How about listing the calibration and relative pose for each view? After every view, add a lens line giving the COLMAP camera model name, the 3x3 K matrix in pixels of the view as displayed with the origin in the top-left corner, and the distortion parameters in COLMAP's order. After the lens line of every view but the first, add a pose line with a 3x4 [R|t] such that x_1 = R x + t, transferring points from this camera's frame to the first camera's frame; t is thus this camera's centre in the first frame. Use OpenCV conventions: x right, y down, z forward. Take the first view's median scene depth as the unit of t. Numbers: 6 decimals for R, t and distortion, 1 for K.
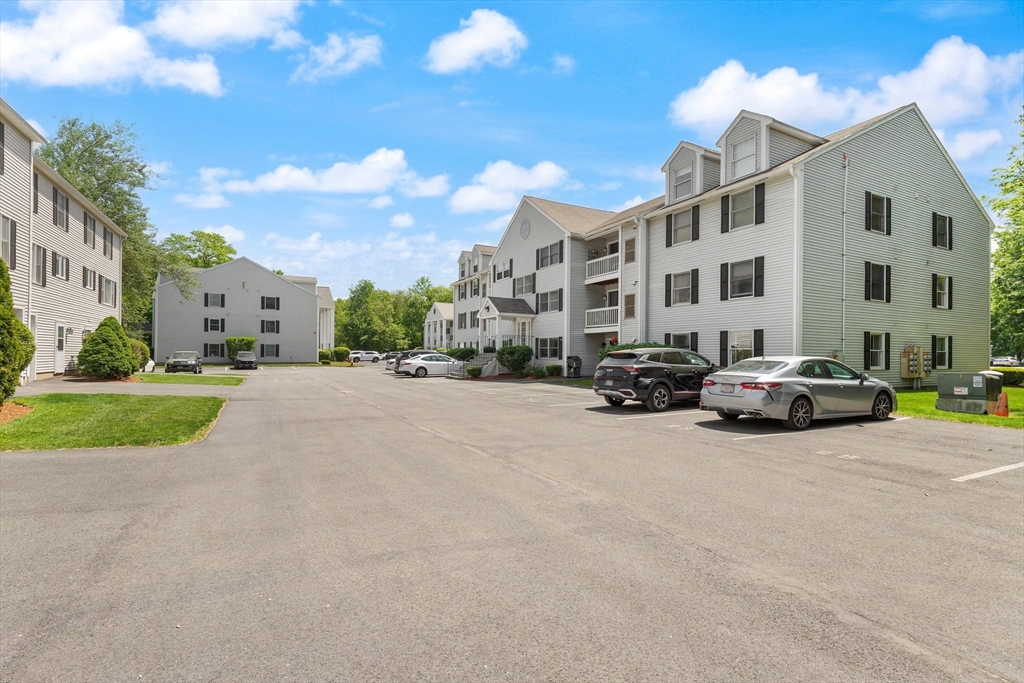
lens RADIAL K [[483.1, 0, 508.0], [0, 483.1, 349.6], [0, 0, 1]] dist [0.000513, 0.000267]
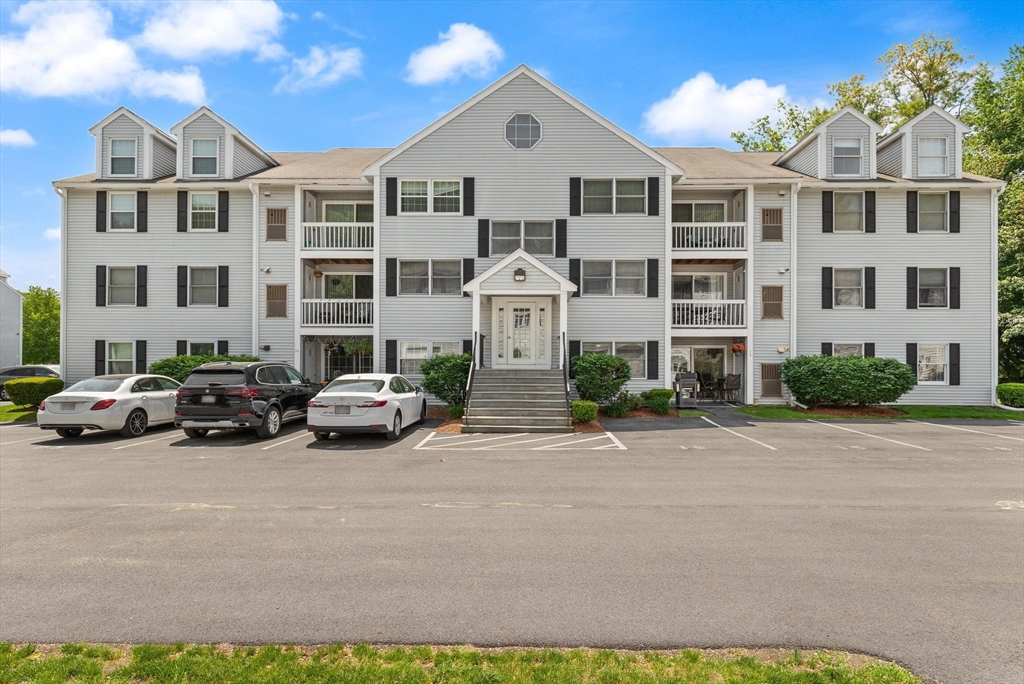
lens RADIAL K [[590.7, 0, 533.1], [0, 590.7, 356.4], [0, 0, 1]] dist [-0.000527, 0.001208]
pose [[0.467675, 0.002661, 0.883896, -0.597821], [-0.007357, 0.999973, 0.000883, -0.007121], [-0.883870, -0.006916, 0.467682, 0.790585]]
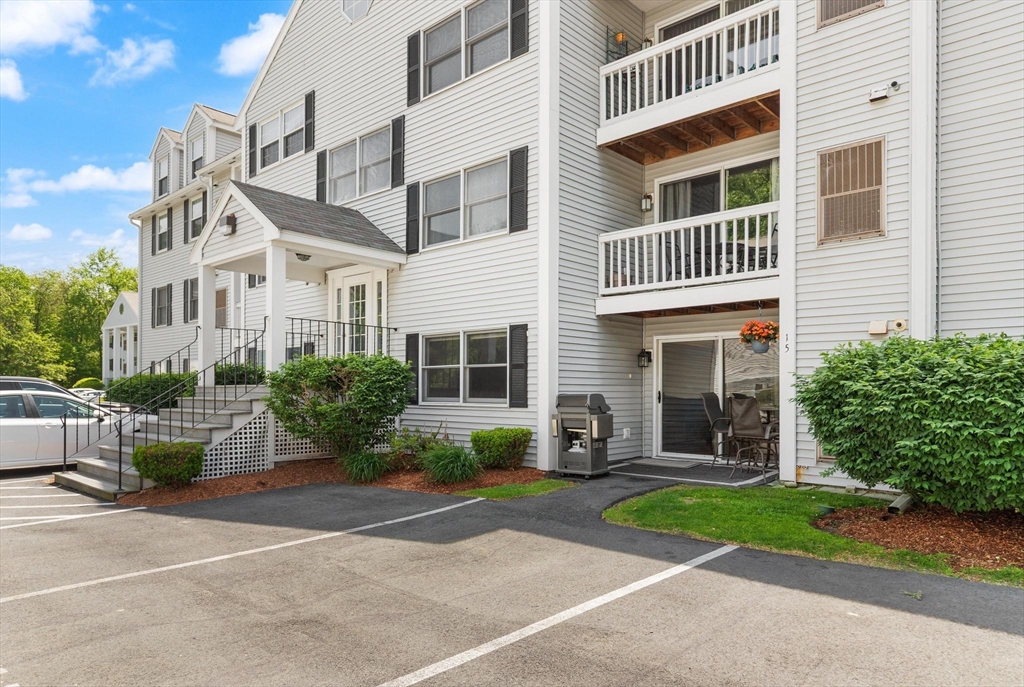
lens RADIAL K [[670.5, 0, 505.9], [0, 670.5, 380.8], [0, 0, 1]] dist [0.011882, -0.003030]
pose [[0.940649, -0.000117, 0.339382, -0.027206], [0.001548, 0.999991, -0.003946, 0.006854], [-0.339379, 0.004237, 0.940640, 0.644011]]
